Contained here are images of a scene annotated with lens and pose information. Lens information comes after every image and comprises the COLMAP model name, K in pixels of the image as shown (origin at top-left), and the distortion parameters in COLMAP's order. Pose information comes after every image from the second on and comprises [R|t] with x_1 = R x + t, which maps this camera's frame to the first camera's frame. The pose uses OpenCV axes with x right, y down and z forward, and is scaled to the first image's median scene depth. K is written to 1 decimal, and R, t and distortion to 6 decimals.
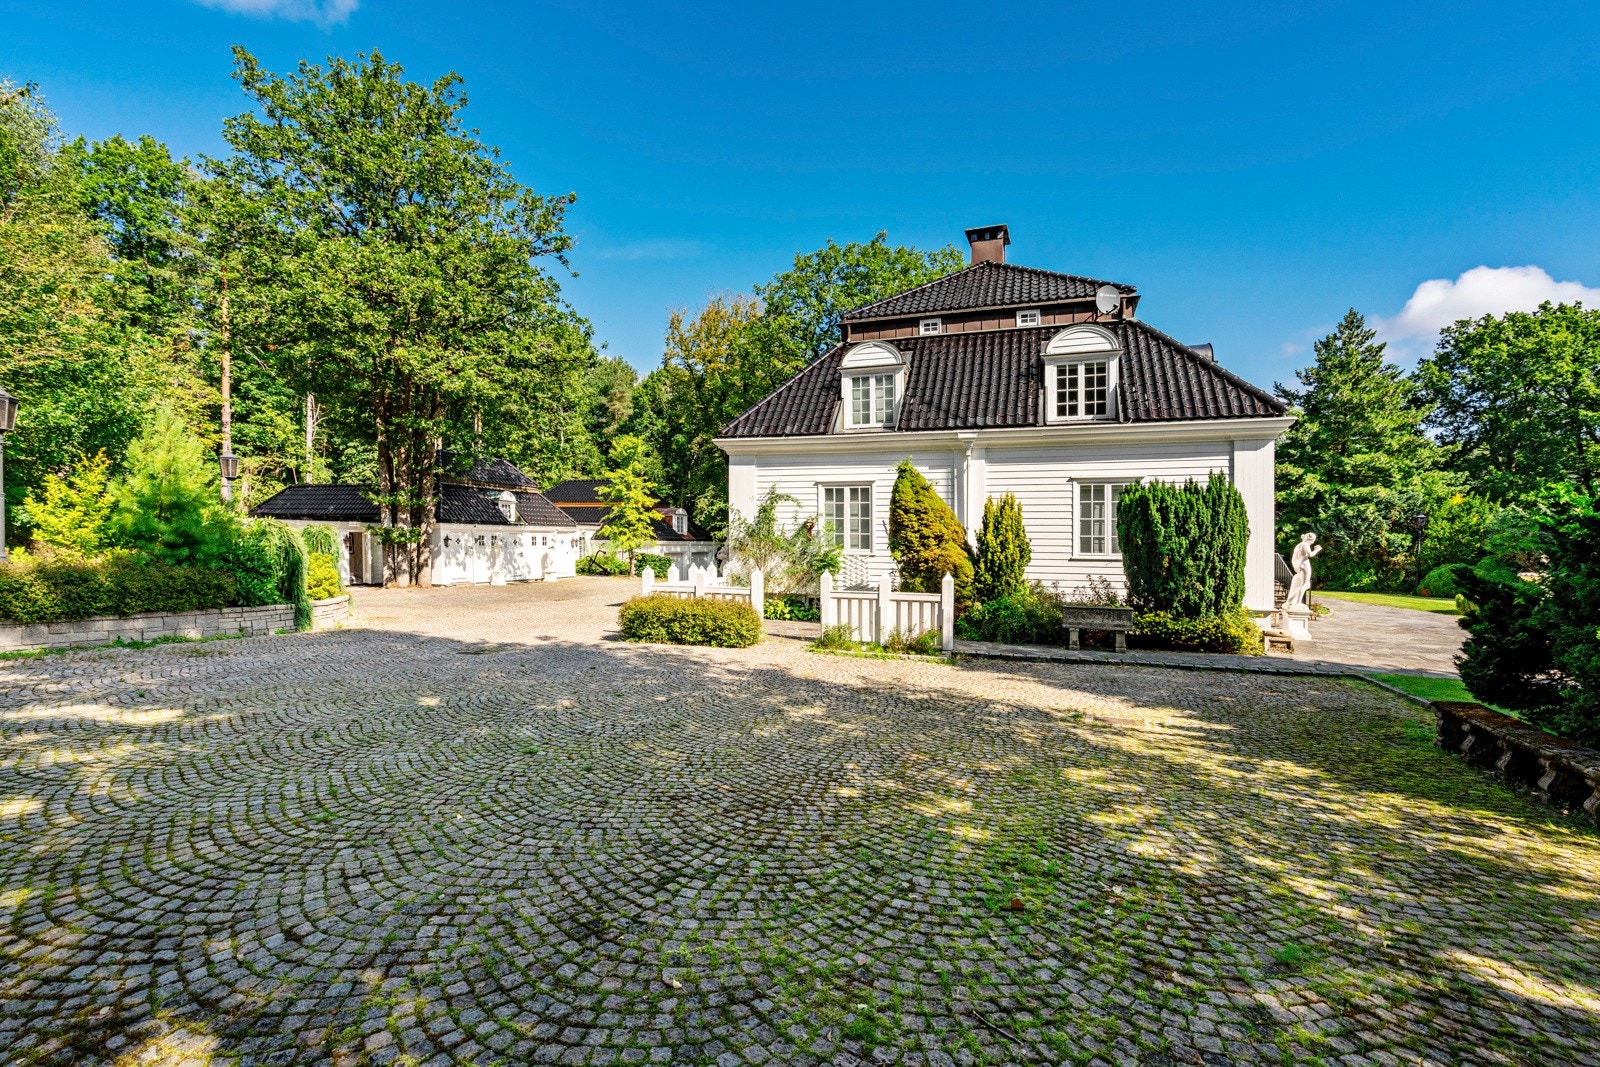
lens RADIAL K [[1257.5, 0, 796.5], [0, 1257.5, 542.0], [0, 0, 1]] dist [-0.003230, 0.022792]
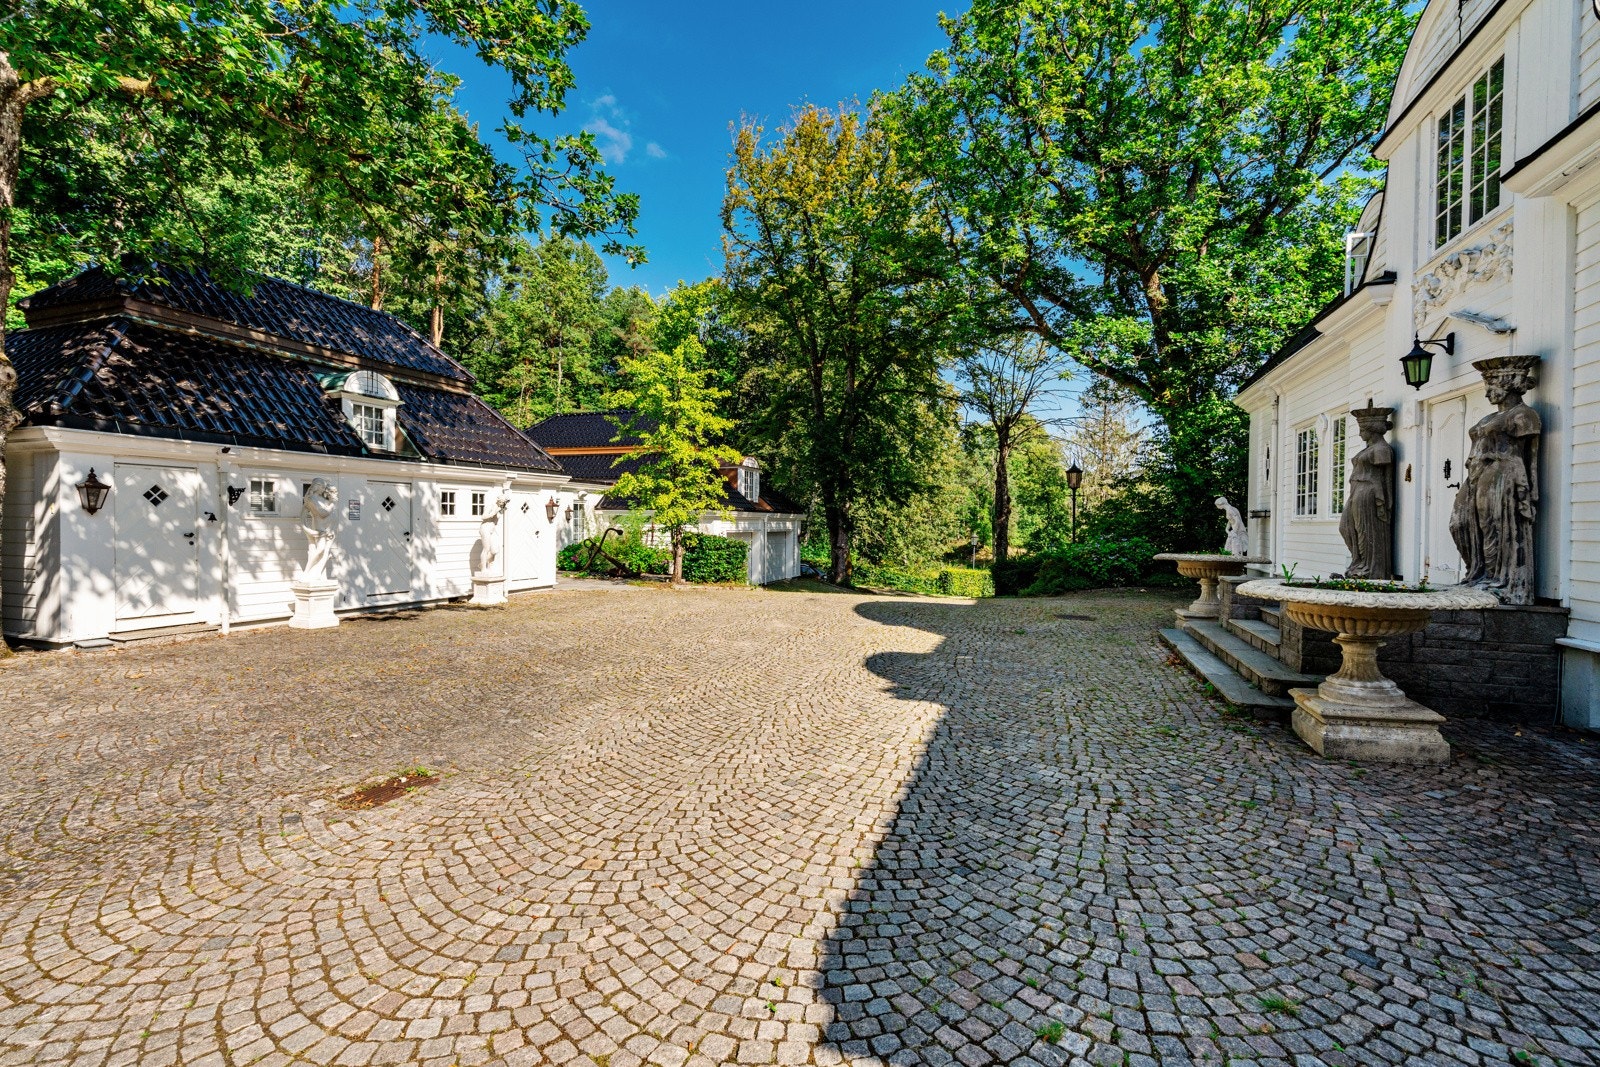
lens RADIAL K [[1257.5, 0, 801.8], [0, 1257.5, 523.2], [0, 0, 1]] dist [-0.003230, 0.022792]
pose [[0.999915, 0.011160, -0.006793, -0.081974], [-0.011140, 0.999934, 0.002961, 0.003001], [0.006826, -0.002885, 0.999973, 0.528905]]
